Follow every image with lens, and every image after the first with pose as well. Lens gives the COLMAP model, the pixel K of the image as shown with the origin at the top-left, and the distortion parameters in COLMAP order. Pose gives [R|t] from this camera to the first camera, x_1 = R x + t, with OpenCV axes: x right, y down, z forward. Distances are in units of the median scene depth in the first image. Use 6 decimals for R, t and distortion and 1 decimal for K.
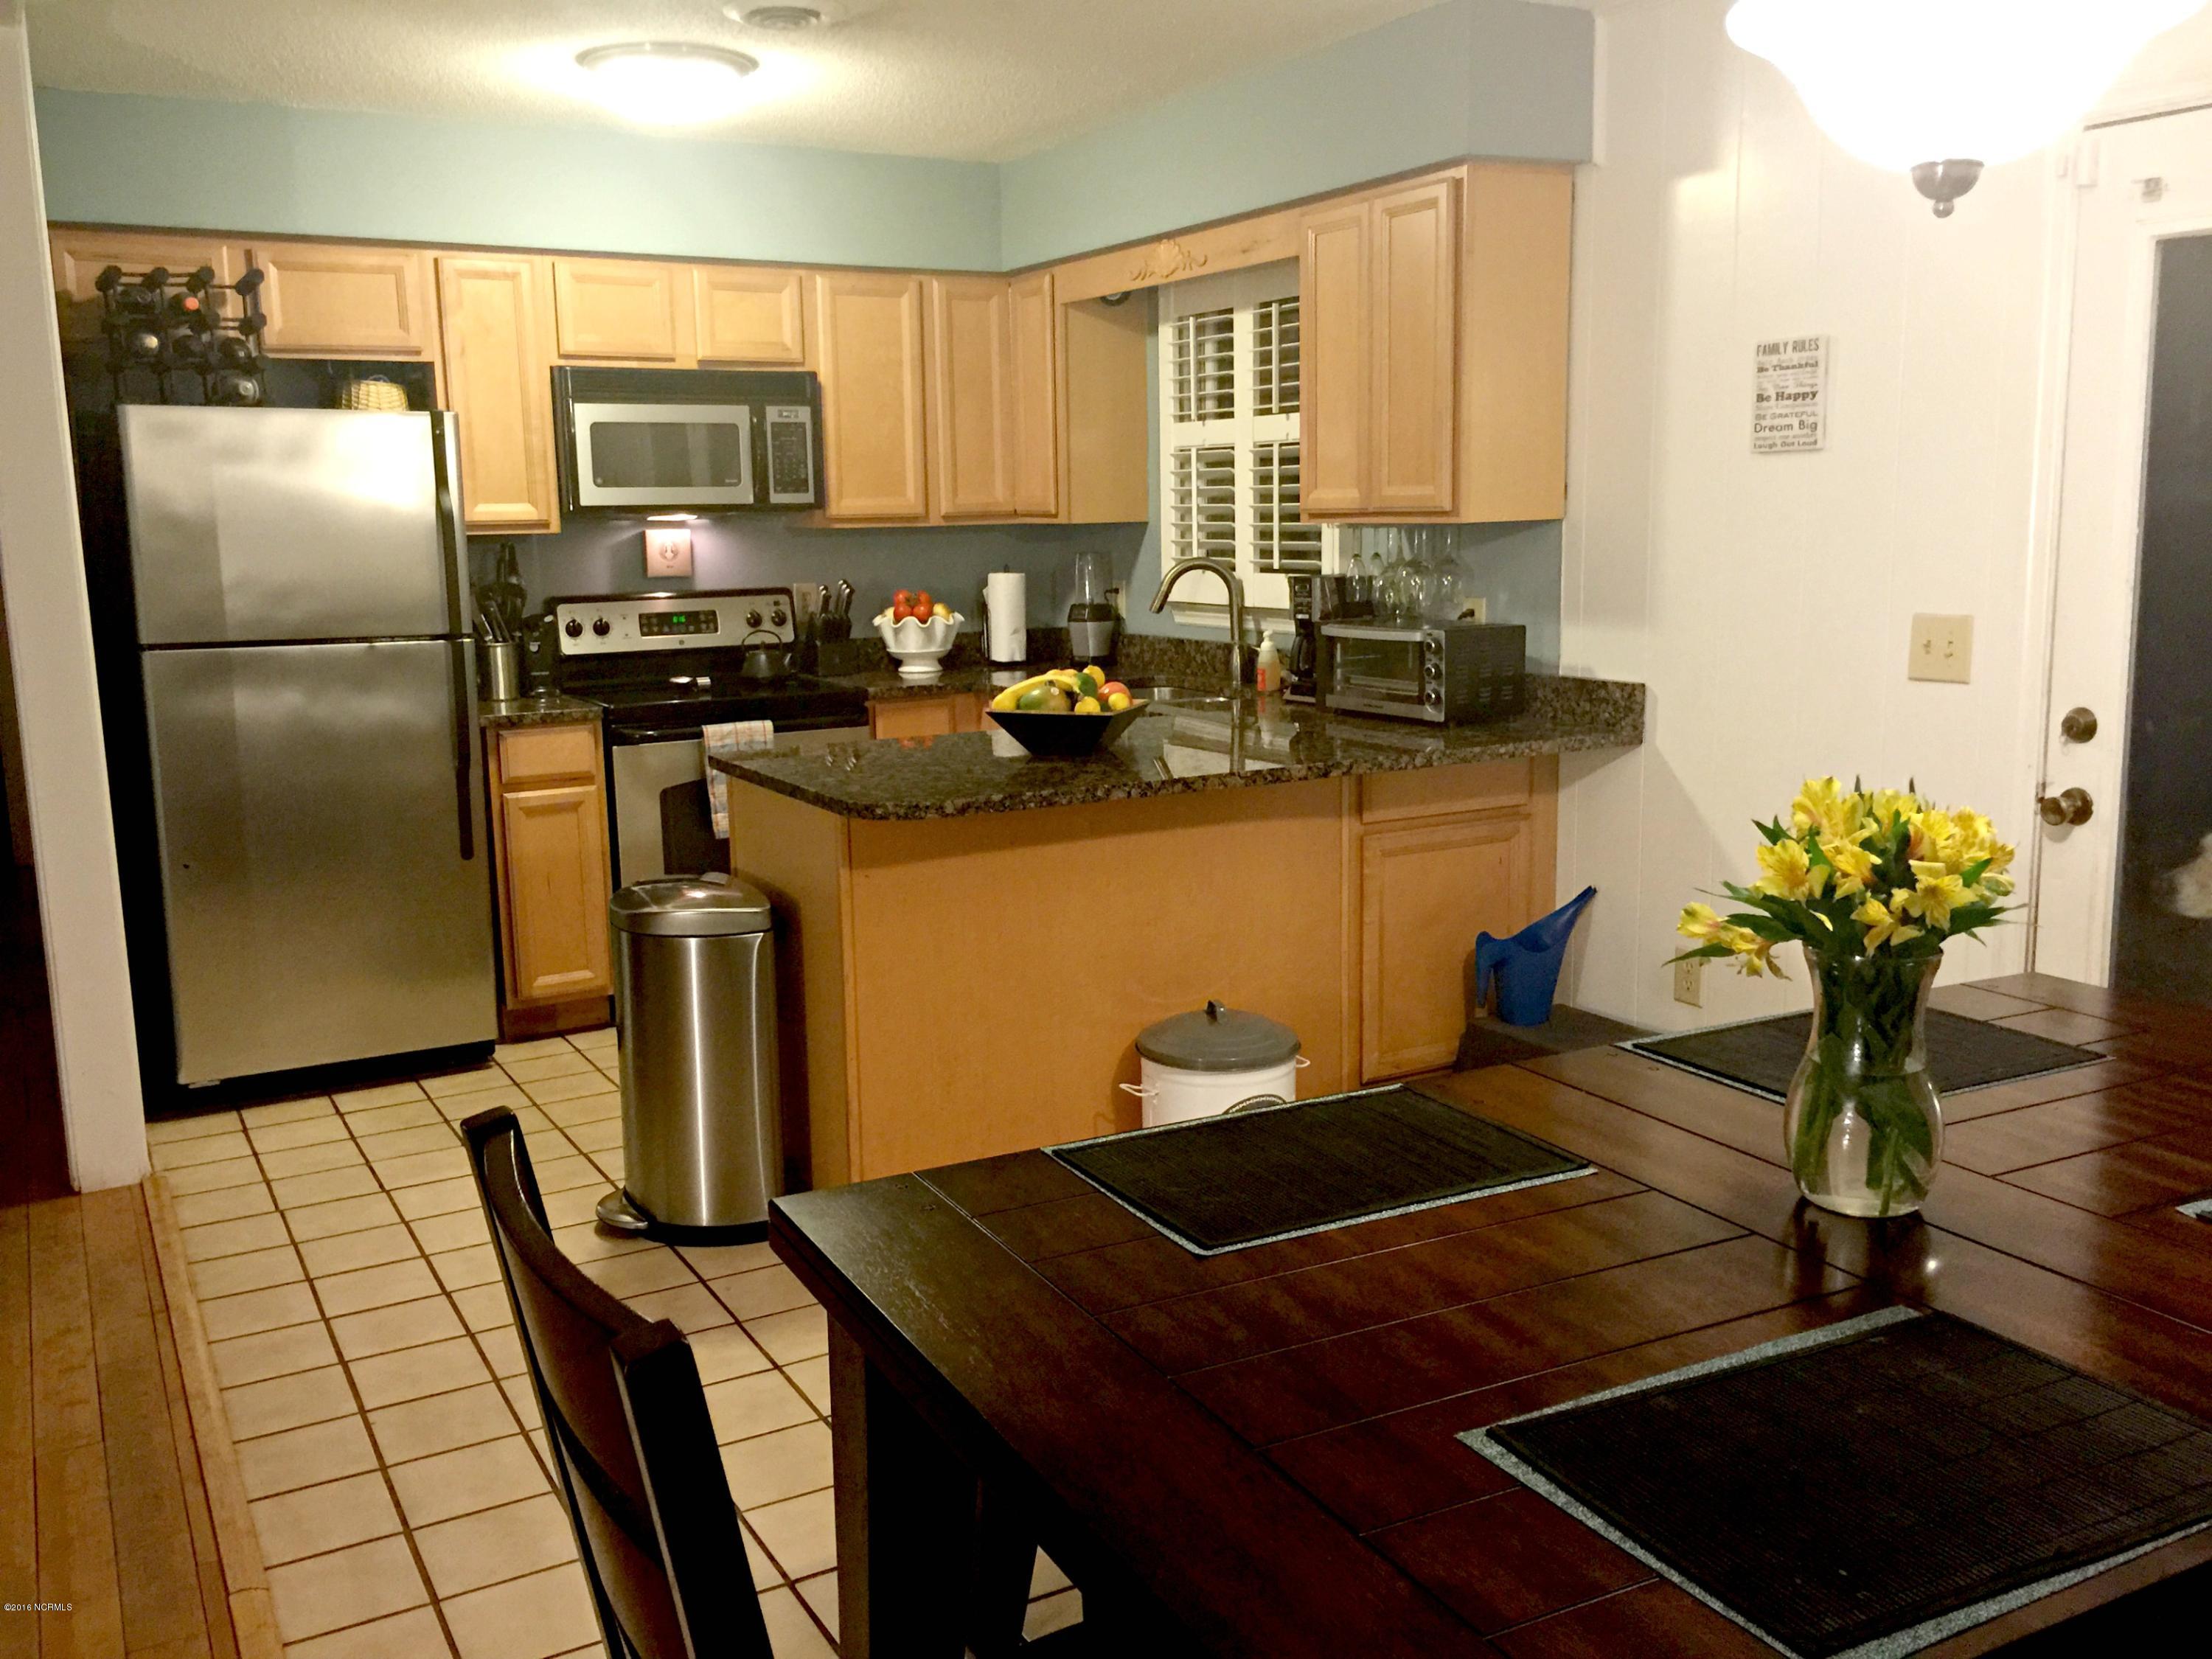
lens RADIAL K [[1891.8, 0, 1105.3], [0, 1891.8, 803.0], [0, 0, 1]] dist [0.073142, -0.108738]
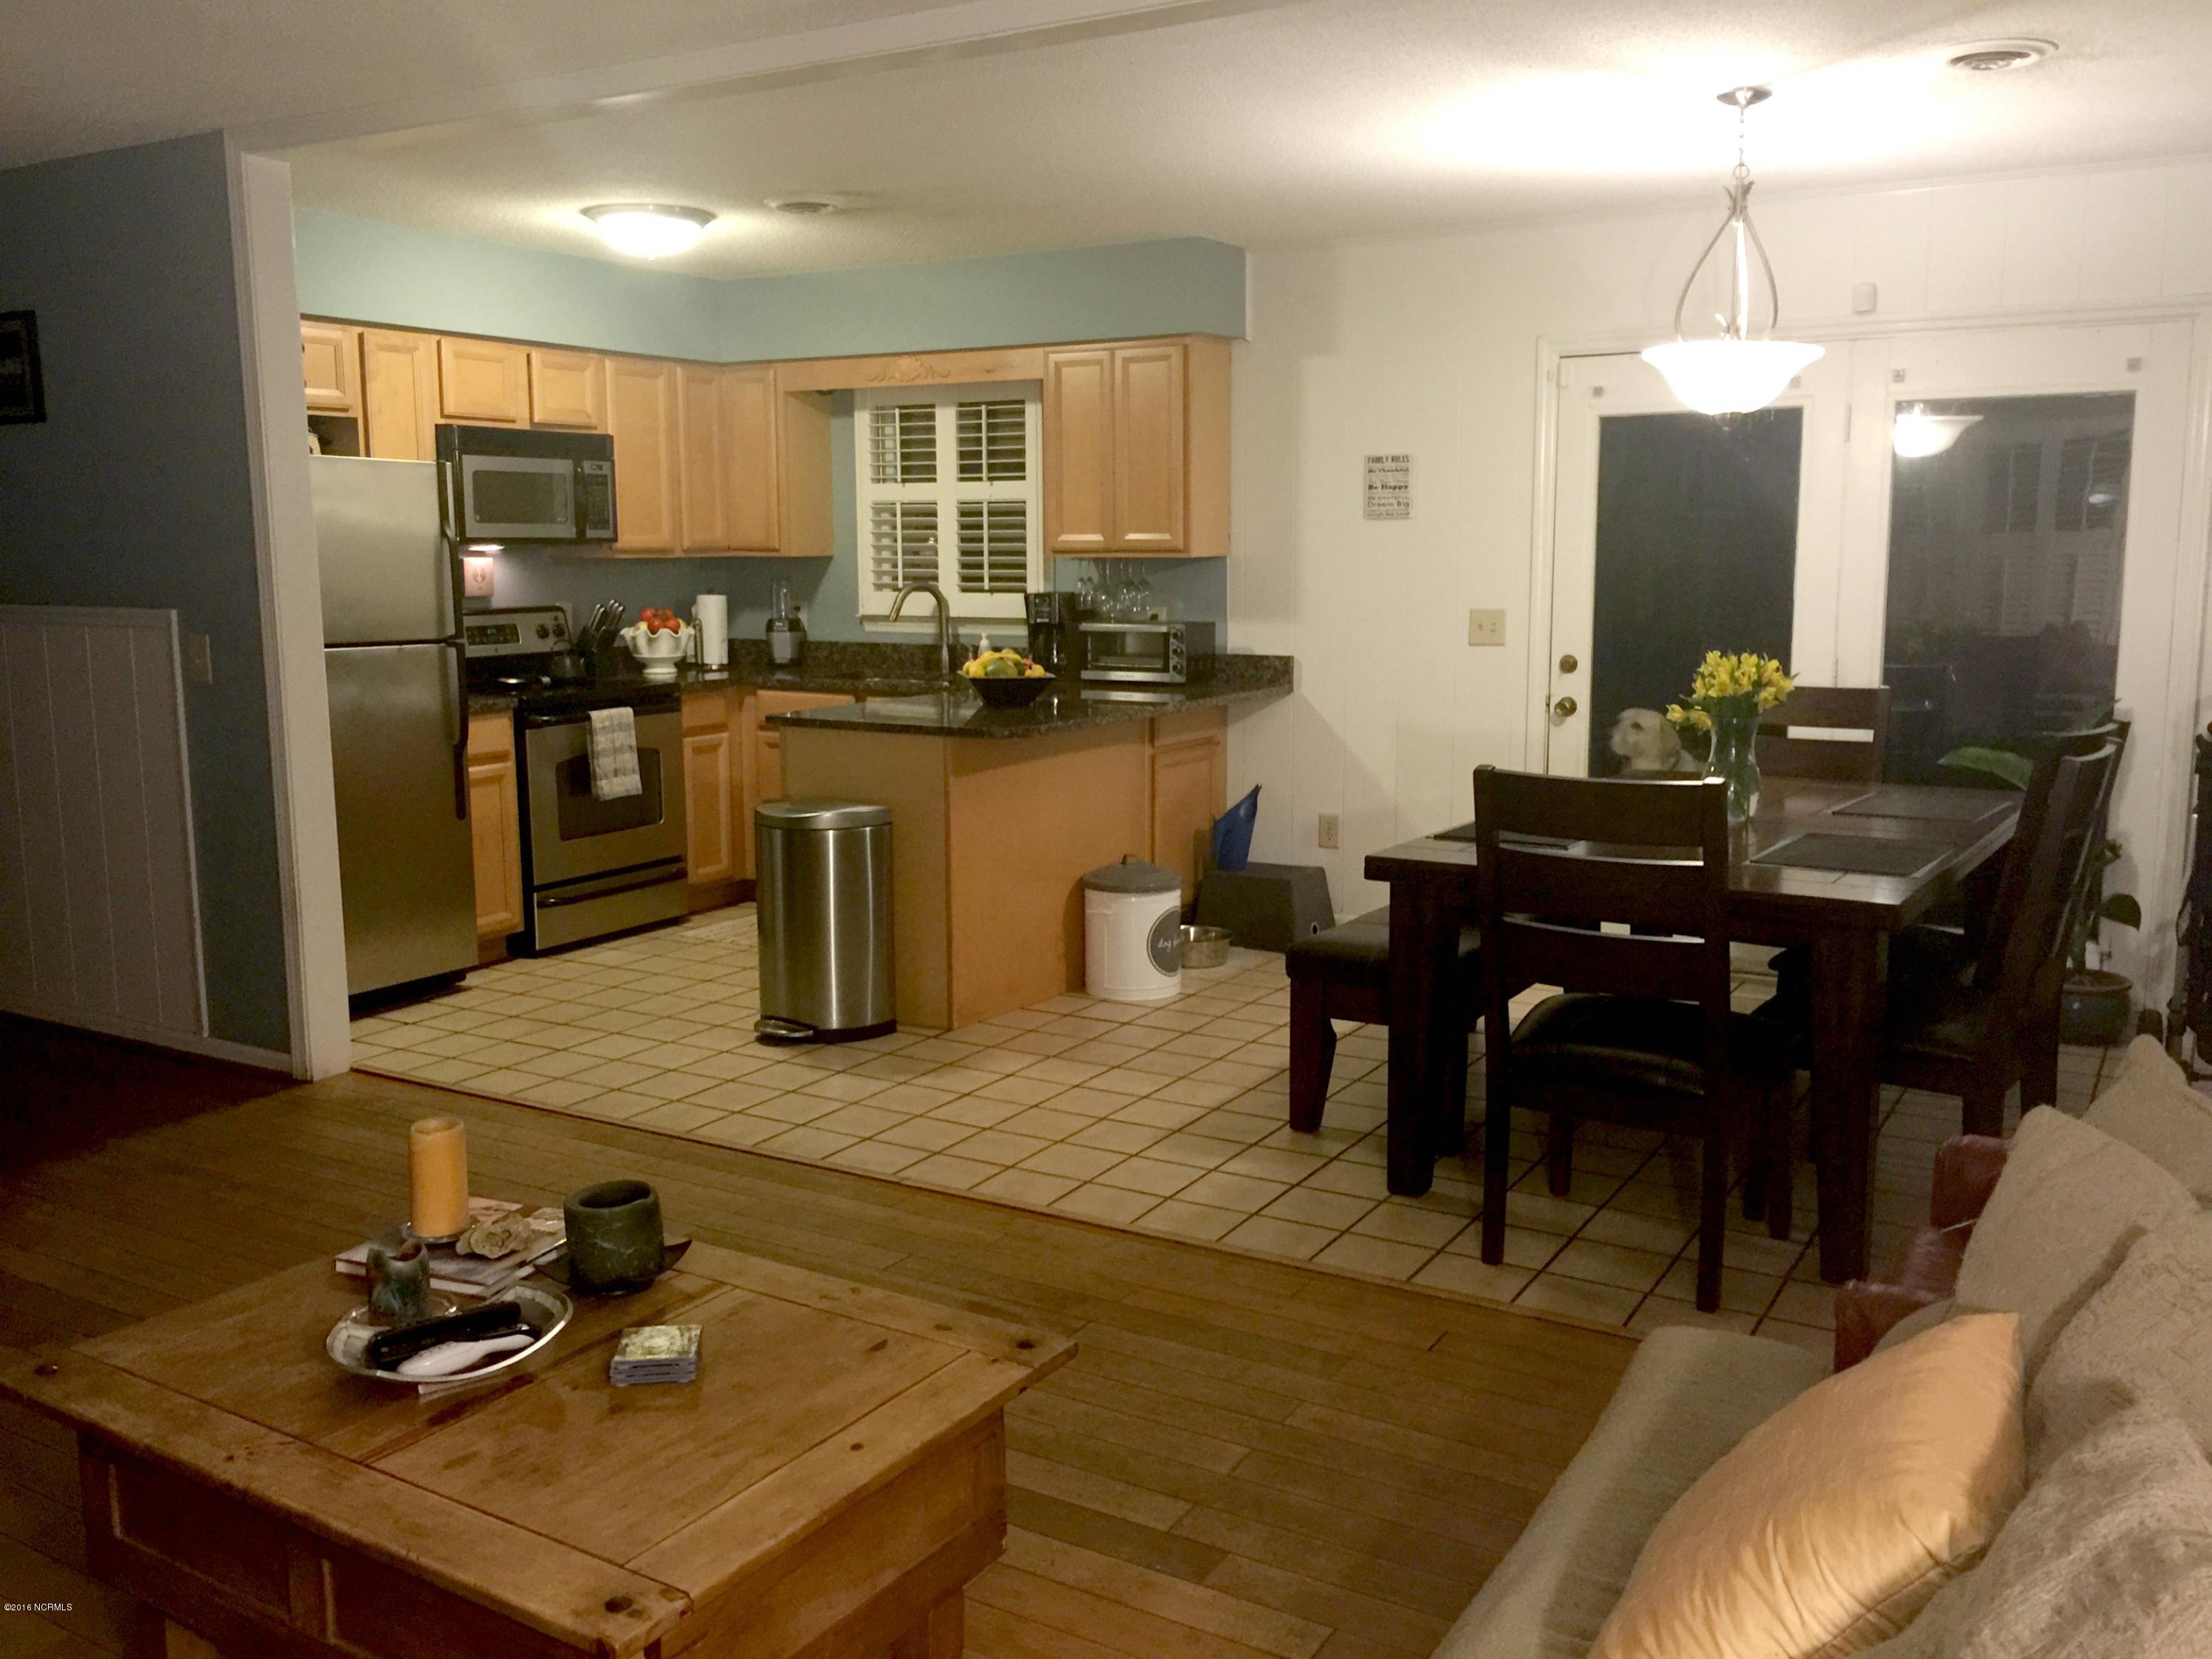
lens RADIAL K [[1891.8, 0, 1105.3], [0, 1891.8, 803.0], [0, 0, 1]] dist [0.073142, -0.108738]
pose [[0.864578, -0.055015, 0.499477, -0.546783], [0.067129, 0.997724, -0.006304, 0.050977], [-0.497994, 0.038980, 0.866304, -0.268586]]
